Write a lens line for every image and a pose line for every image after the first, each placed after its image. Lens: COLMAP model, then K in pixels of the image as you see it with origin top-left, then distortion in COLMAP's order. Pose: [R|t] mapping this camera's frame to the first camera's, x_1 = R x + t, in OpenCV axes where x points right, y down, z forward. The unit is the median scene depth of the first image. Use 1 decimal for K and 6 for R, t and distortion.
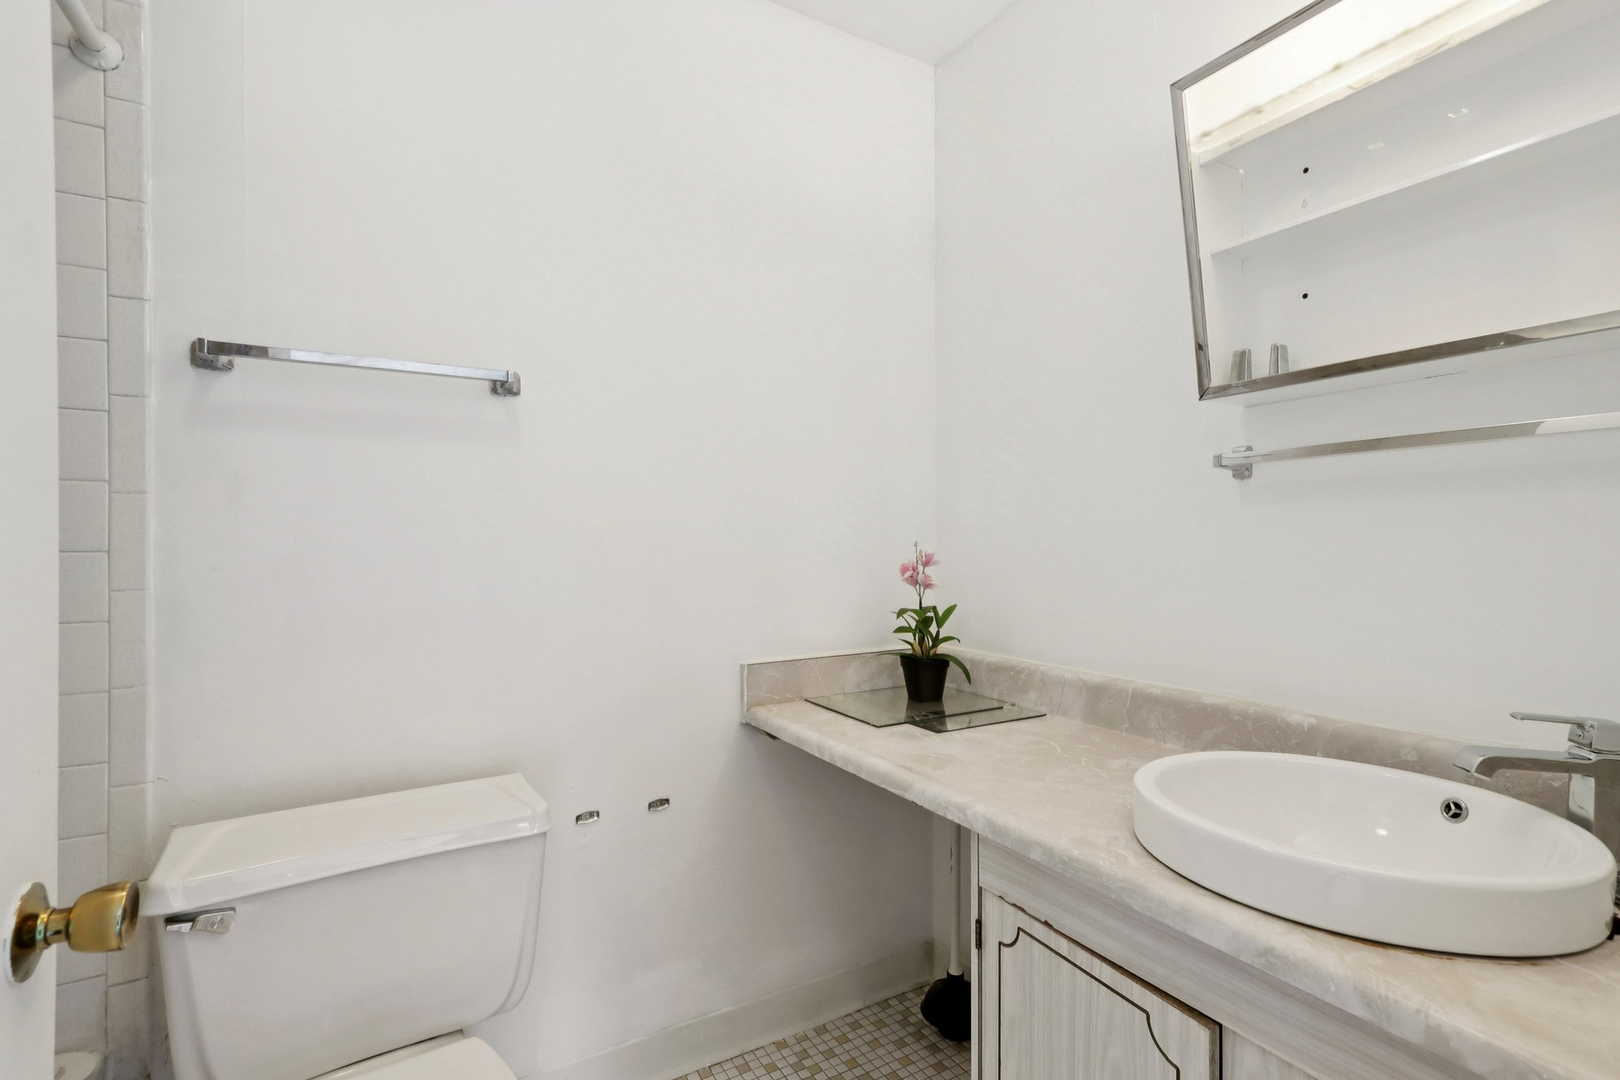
lens RADIAL K [[757.2, 0, 810.0], [0, 757.2, 540.0], [0, 0, 1]] dist [-0.000630, 0.009132]
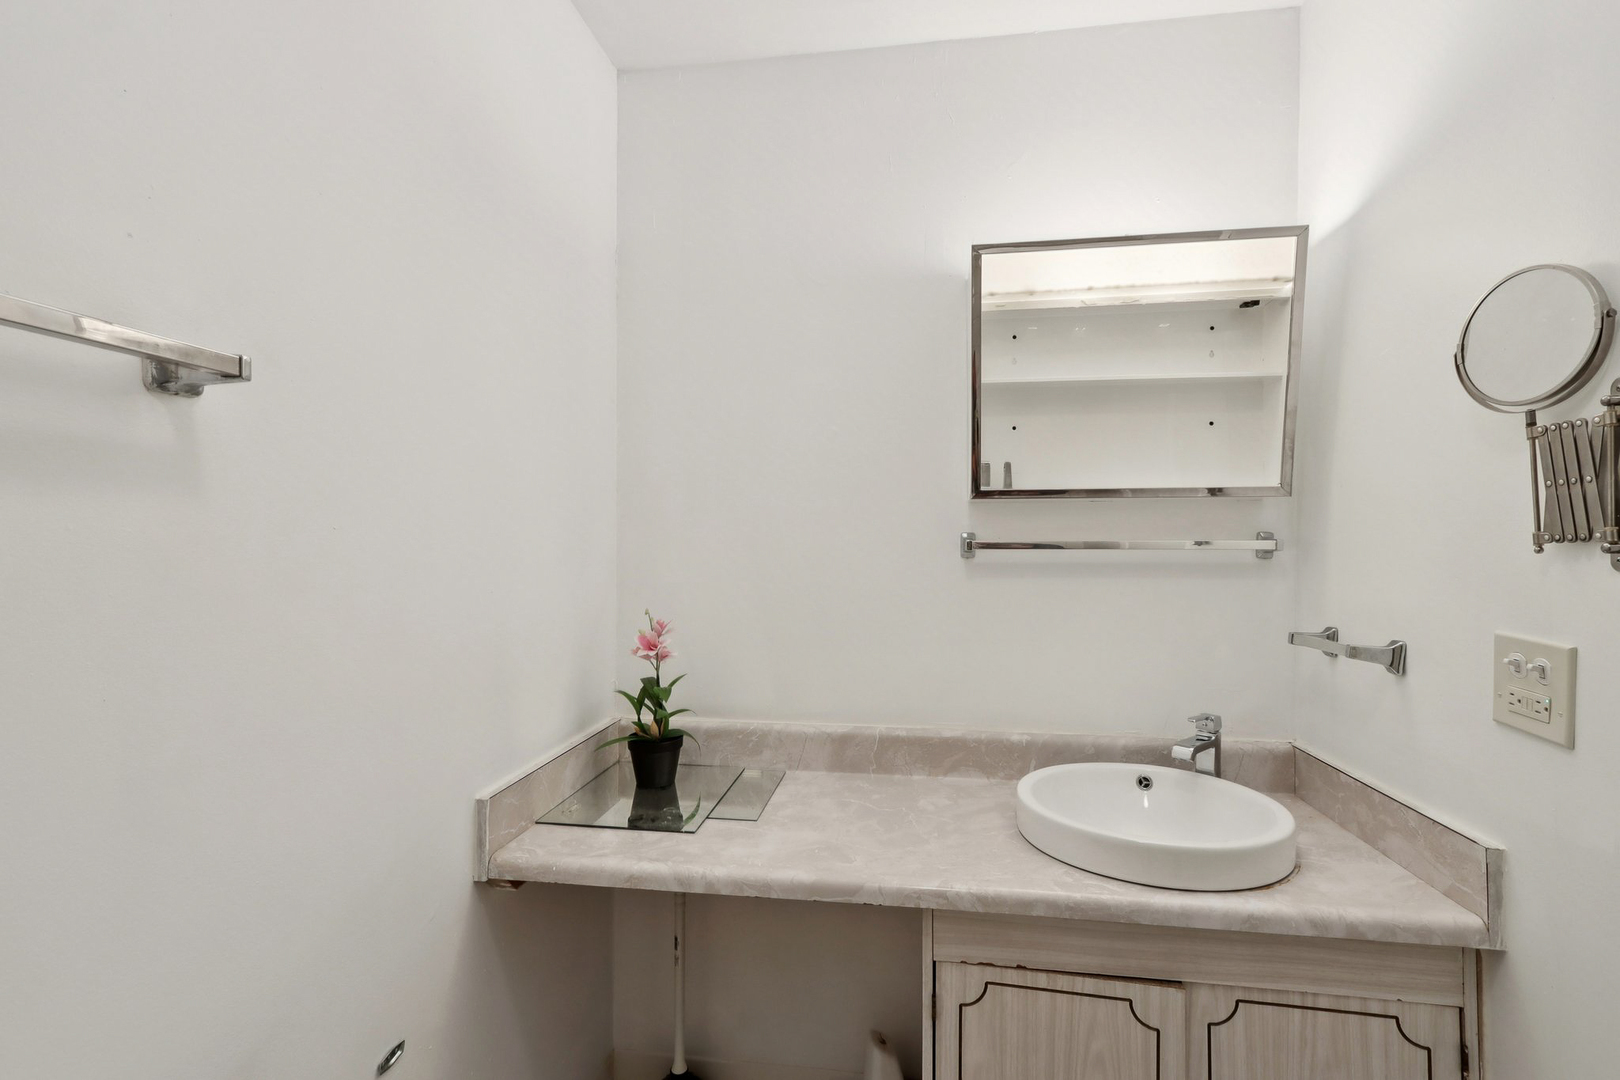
lens RADIAL K [[757.2, 0, 810.0], [0, 757.2, 540.0], [0, 0, 1]] dist [-0.000630, 0.009132]
pose [[0.620021, 0.003322, 0.784578, -0.648568], [-0.003438, 0.999993, -0.001517, -0.115240], [-0.784577, -0.001757, 0.620028, 0.439003]]
